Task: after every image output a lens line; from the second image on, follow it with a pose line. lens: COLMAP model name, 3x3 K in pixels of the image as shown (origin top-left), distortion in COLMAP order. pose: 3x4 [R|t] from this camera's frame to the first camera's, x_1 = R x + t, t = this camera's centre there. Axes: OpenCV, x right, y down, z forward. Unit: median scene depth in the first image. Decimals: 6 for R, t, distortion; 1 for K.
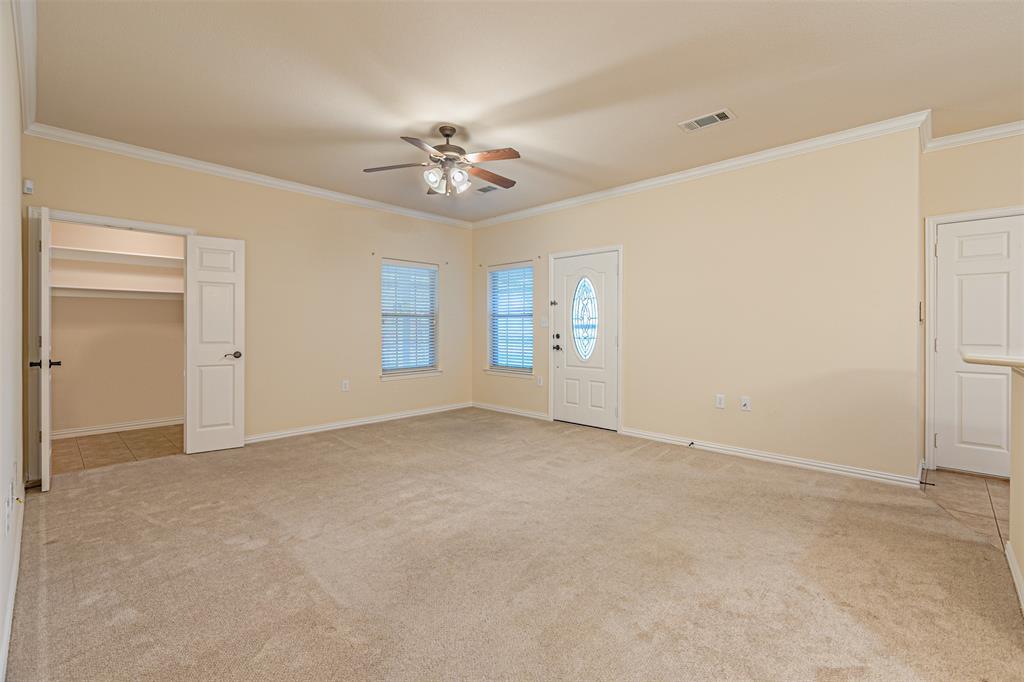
lens RADIAL K [[444.4, 0, 519.3], [0, 444.4, 330.2], [0, 0, 1]] dist [0.004423, -0.000542]
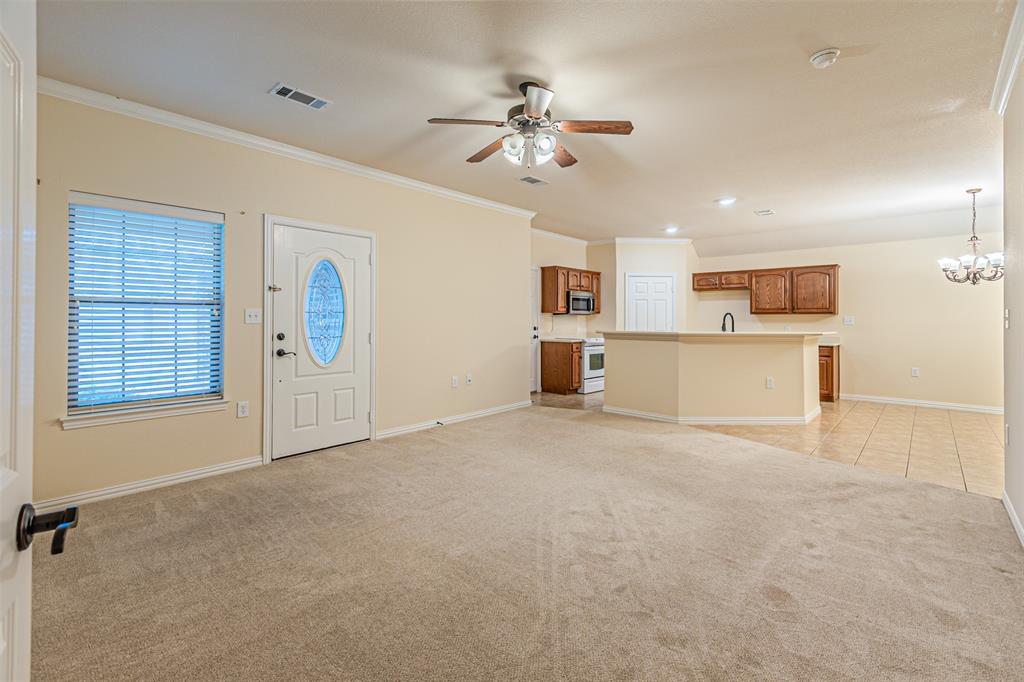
lens RADIAL K [[444.4, 0, 511.7], [0, 444.4, 316.3], [0, 0, 1]] dist [0.004423, -0.000542]
pose [[-0.008335, 0.005632, 0.999949, -0.770431], [0.004807, 0.999973, -0.005592, -0.016250], [-0.999954, 0.004760, -0.008362, 0.814847]]
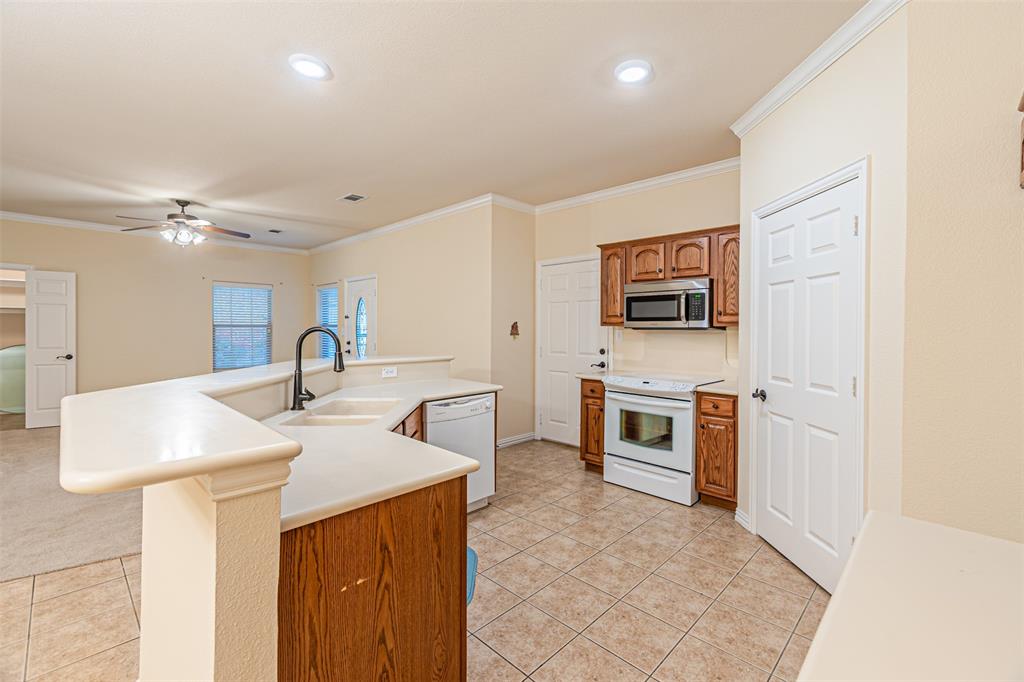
lens RADIAL K [[444.4, 0, 517.6], [0, 444.4, 332.2], [0, 0, 1]] dist [0.004423, -0.000542]
pose [[0.999944, 0.002988, -0.010185, 0.736625], [-0.002975, 0.999995, 0.001311, -0.025751], [0.010189, -0.001281, 0.999947, -0.341261]]
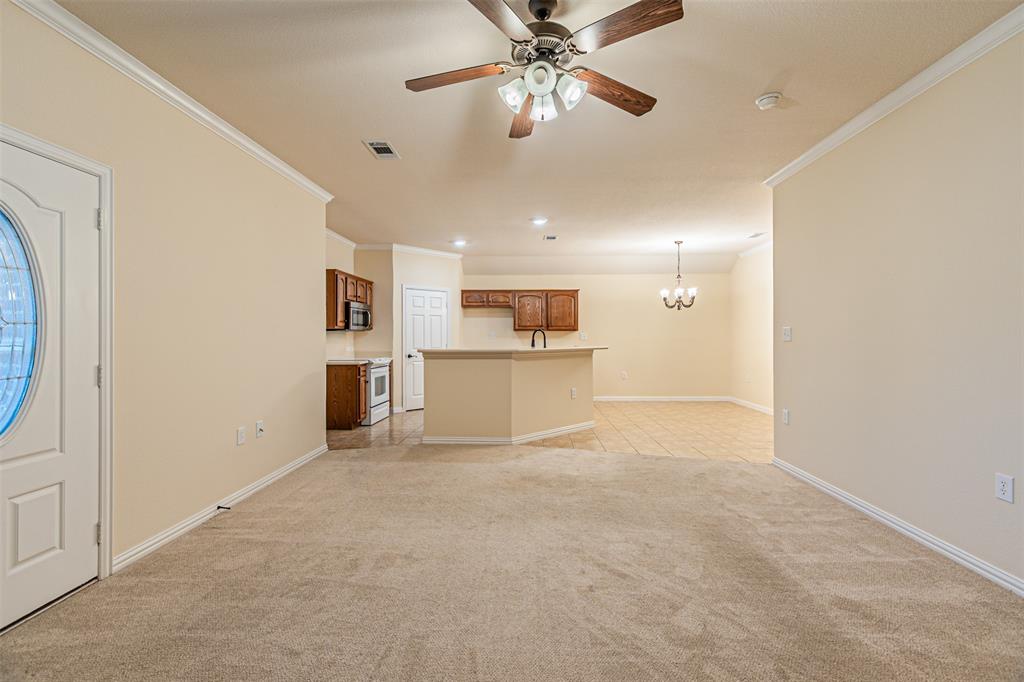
lens RADIAL K [[444.4, 0, 509.5], [0, 444.4, 333.1], [0, 0, 1]] dist [0.004423, -0.000542]
pose [[-0.651308, 0.005473, 0.758794, -0.446069], [0.007180, 0.999974, -0.001050, -0.018325], [-0.758780, 0.004764, -0.651330, 1.106414]]
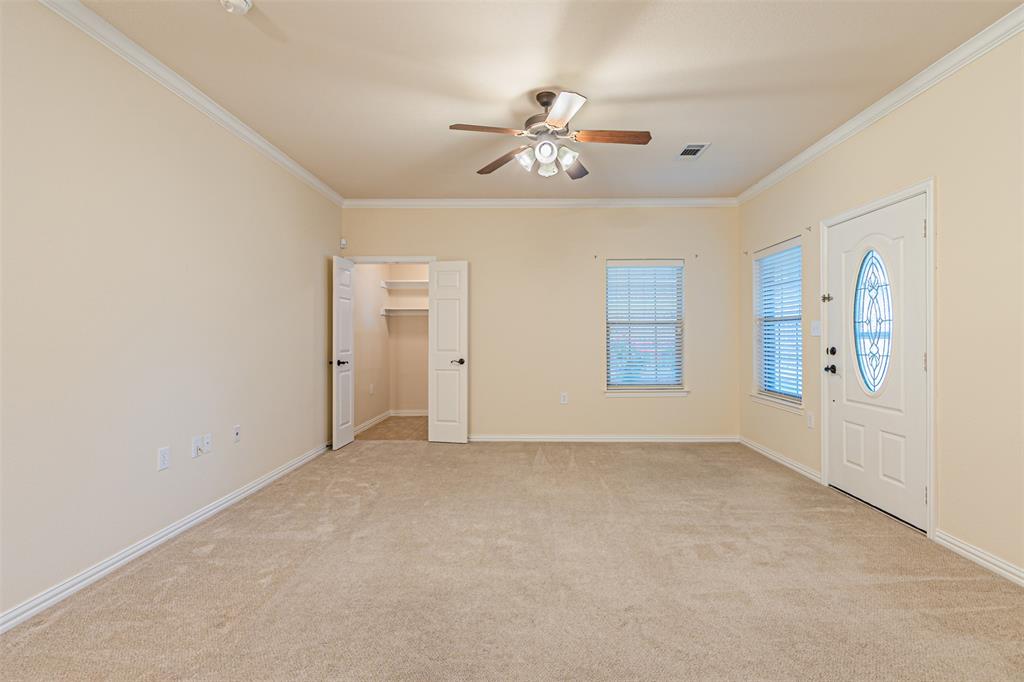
lens RADIAL K [[465.9, 0, 523.6], [0, 465.9, 335.9], [0, 0, 1]] dist [0.004522, -0.000721]
pose [[0.676455, -0.002952, -0.736478, 0.346357], [-0.002270, 0.999979, -0.006093, -0.003444], [0.736481, 0.005794, 0.676434, 0.305473]]
